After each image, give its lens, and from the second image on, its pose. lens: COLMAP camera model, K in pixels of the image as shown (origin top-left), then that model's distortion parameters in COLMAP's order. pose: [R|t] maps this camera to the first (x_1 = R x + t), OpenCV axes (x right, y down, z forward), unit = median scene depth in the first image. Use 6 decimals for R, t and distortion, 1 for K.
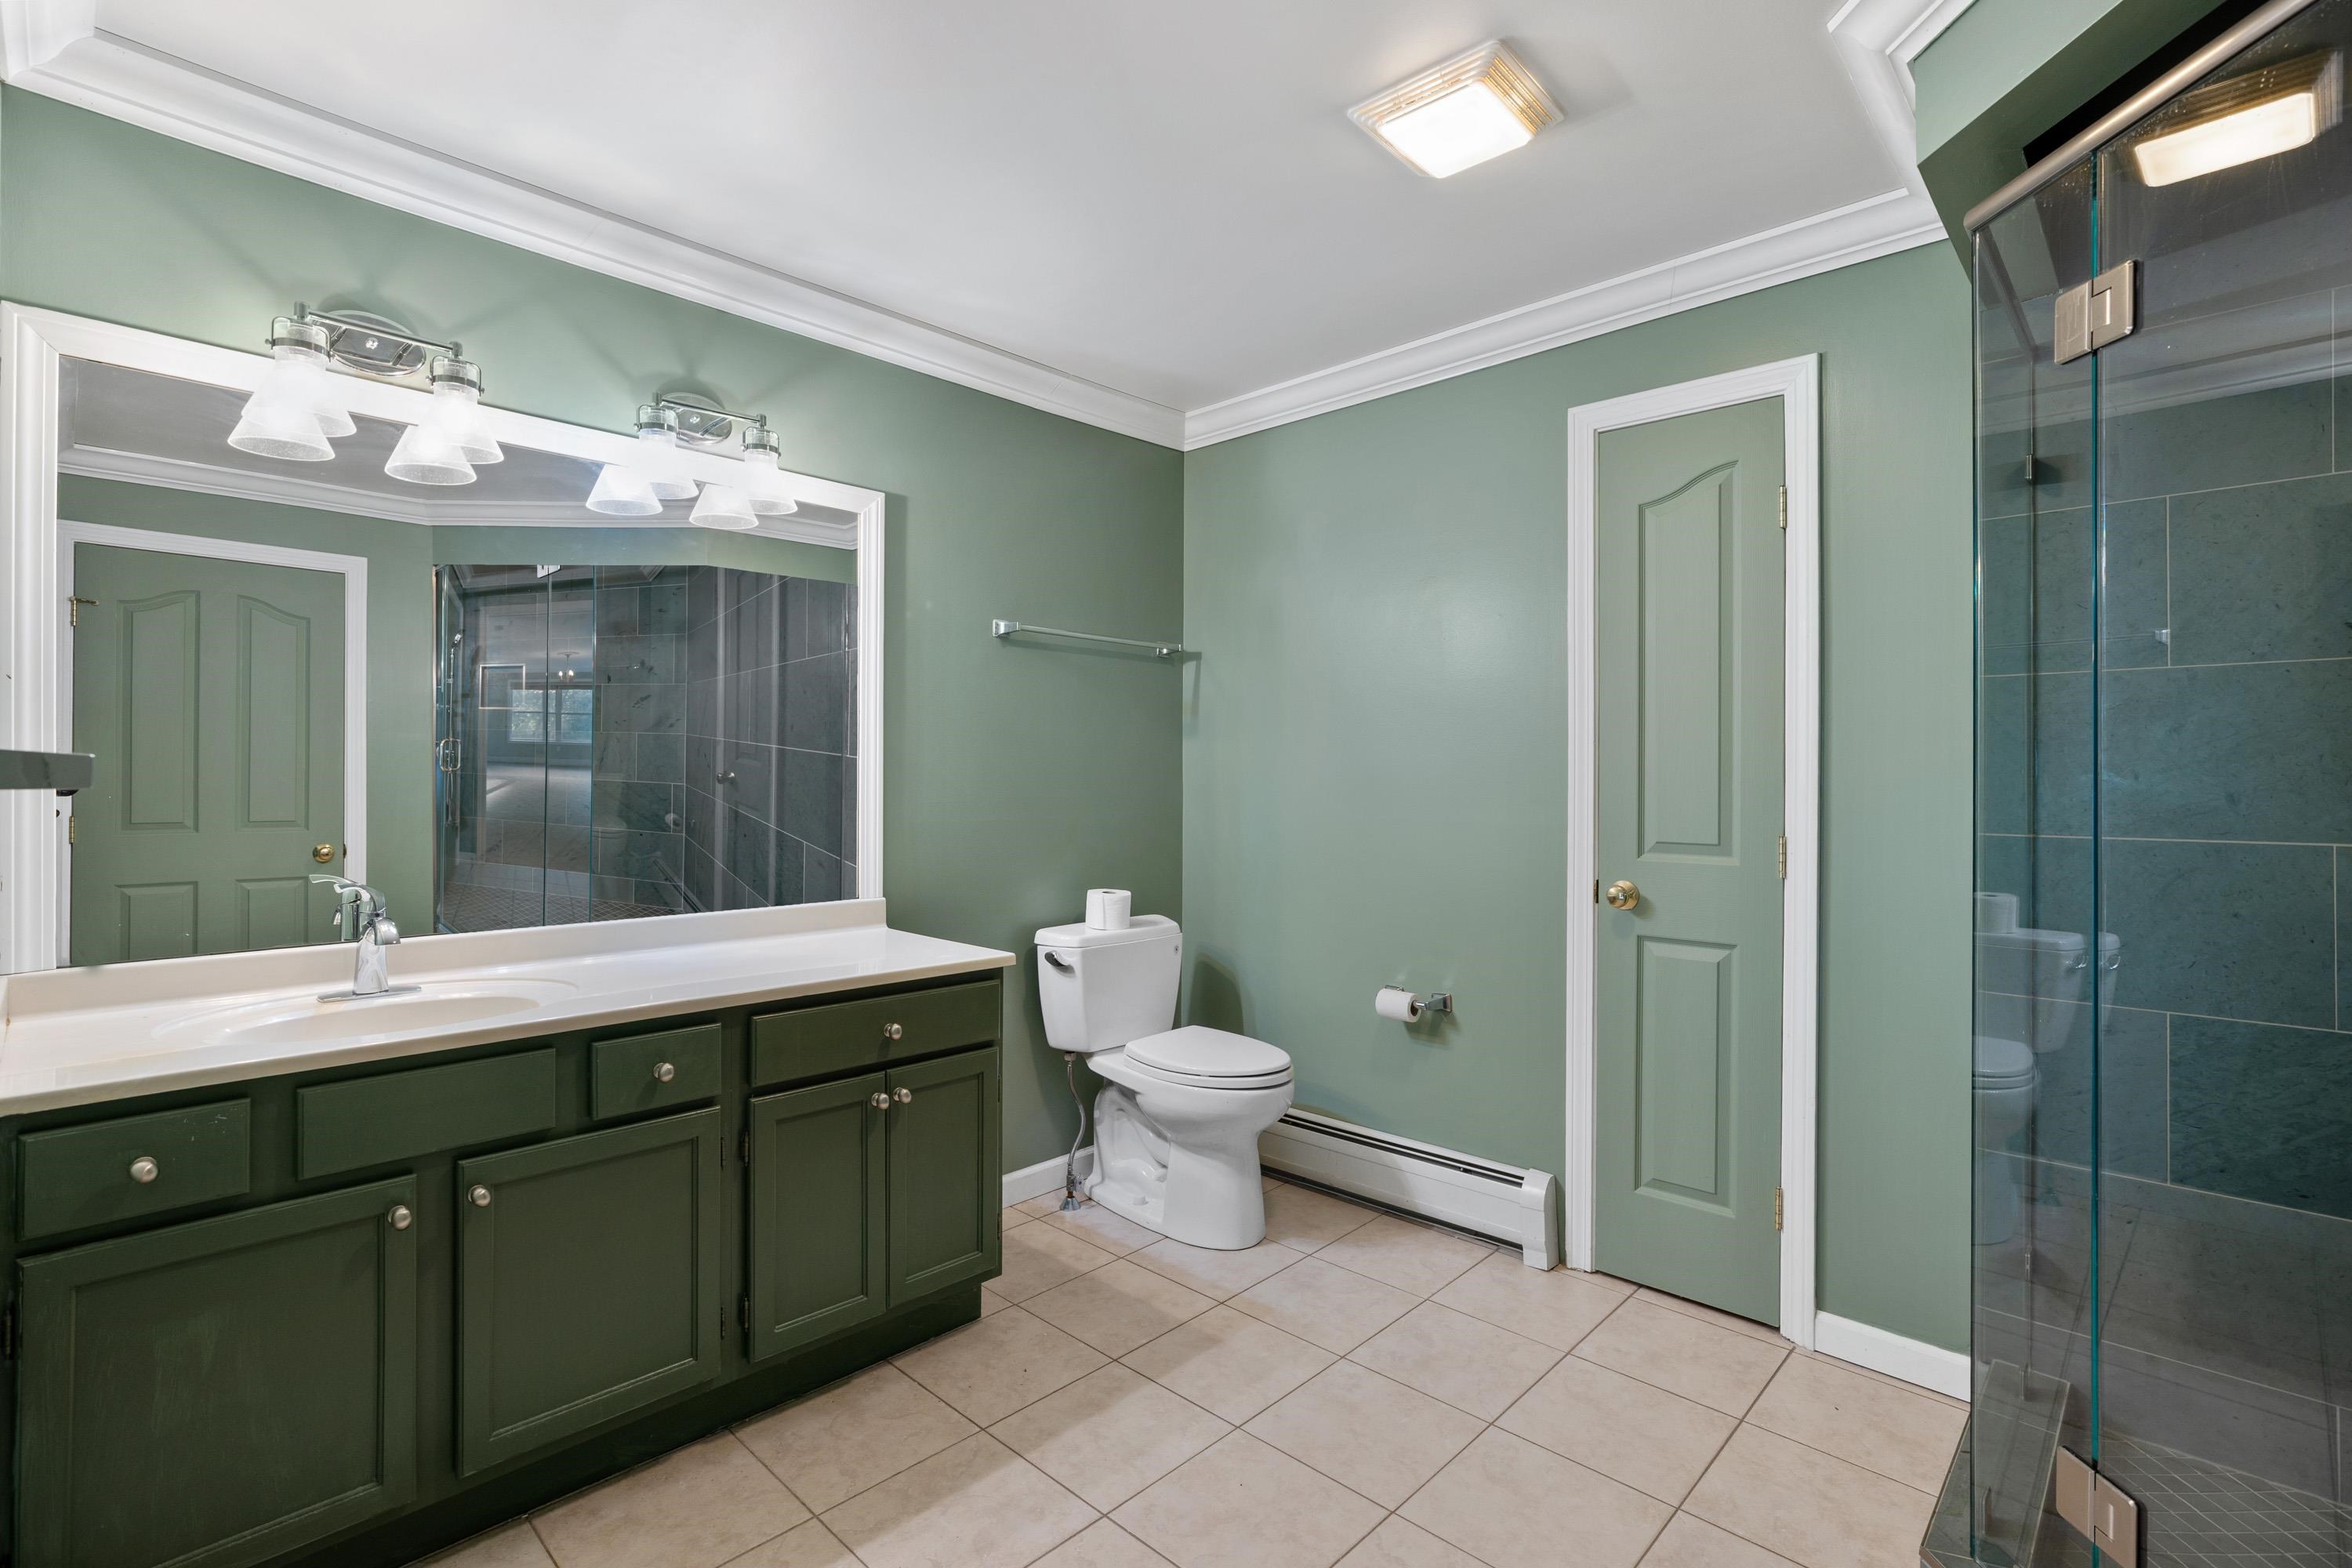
lens RADIAL K [[1087.2, 0, 1168.6], [0, 1087.2, 799.2], [0, 0, 1]] dist [-0.027216, 0.012724]
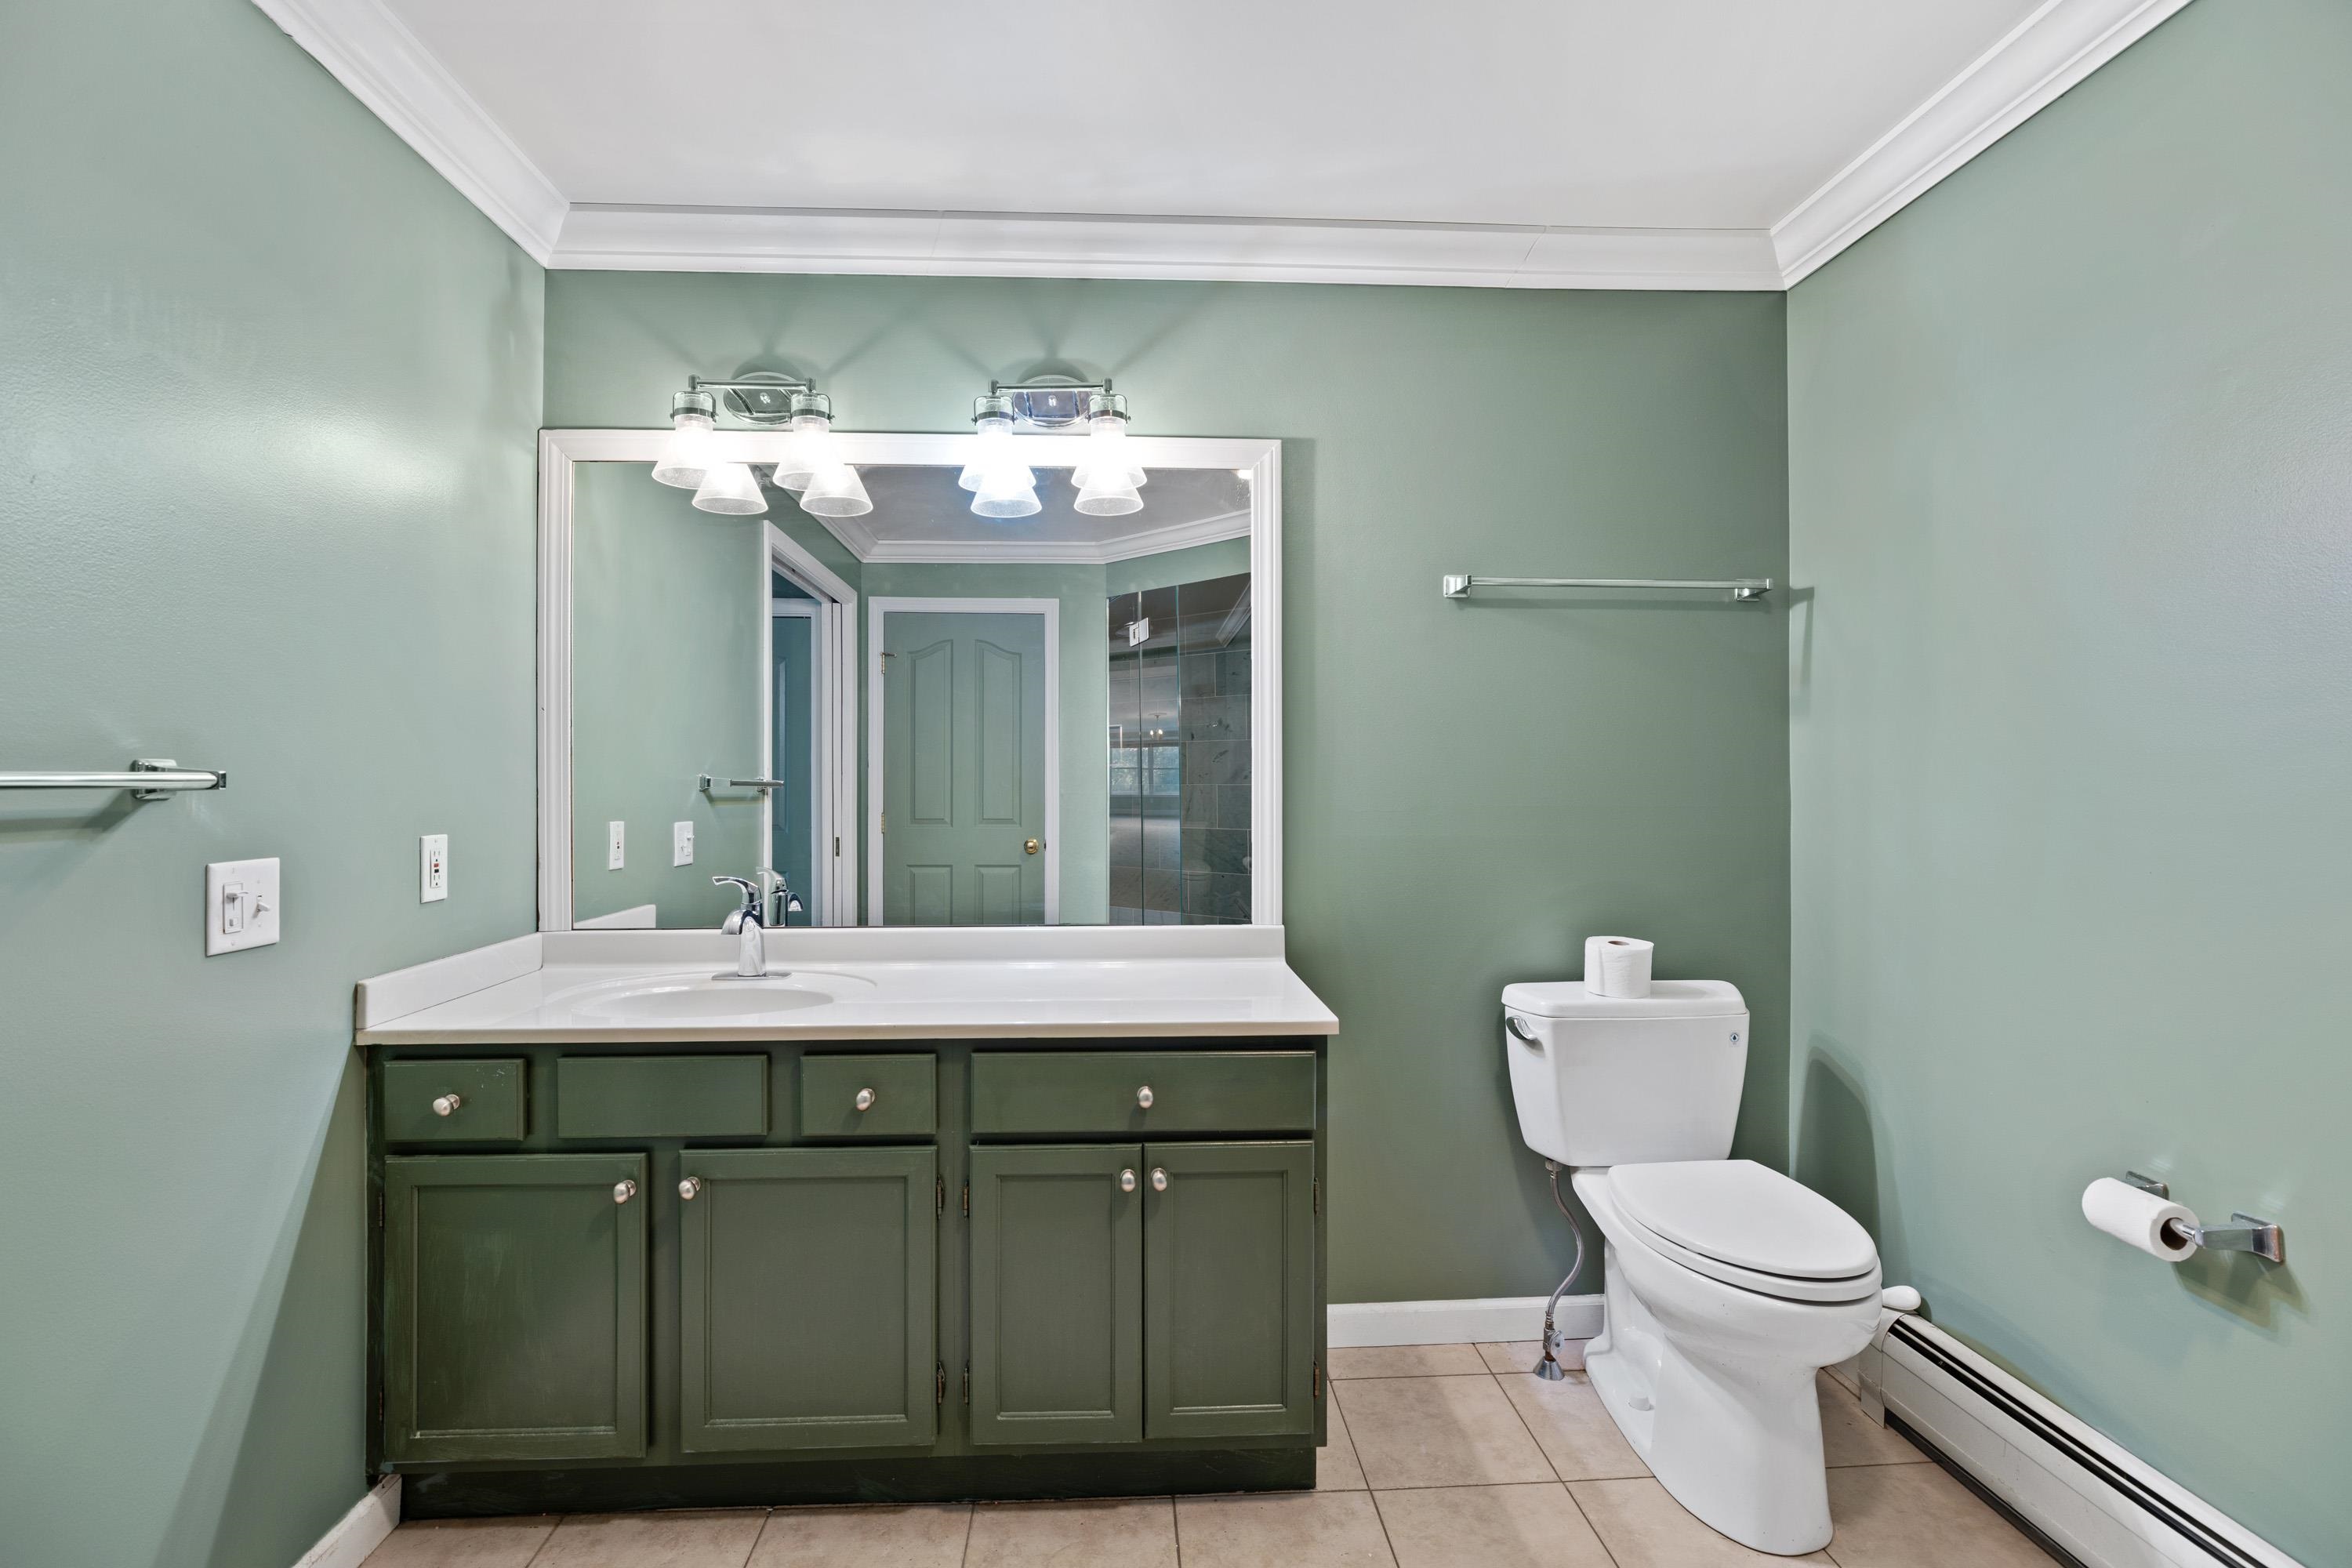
lens RADIAL K [[1112.0, 0, 1164.1], [0, 1112.0, 777.4], [0, 0, 1]] dist [-0.023878, 0.014307]
pose [[0.728733, 0.000191, -0.684798, 0.261497], [-0.010080, 0.999895, -0.010448, -0.013183], [0.684724, 0.014516, 0.728658, 0.325484]]
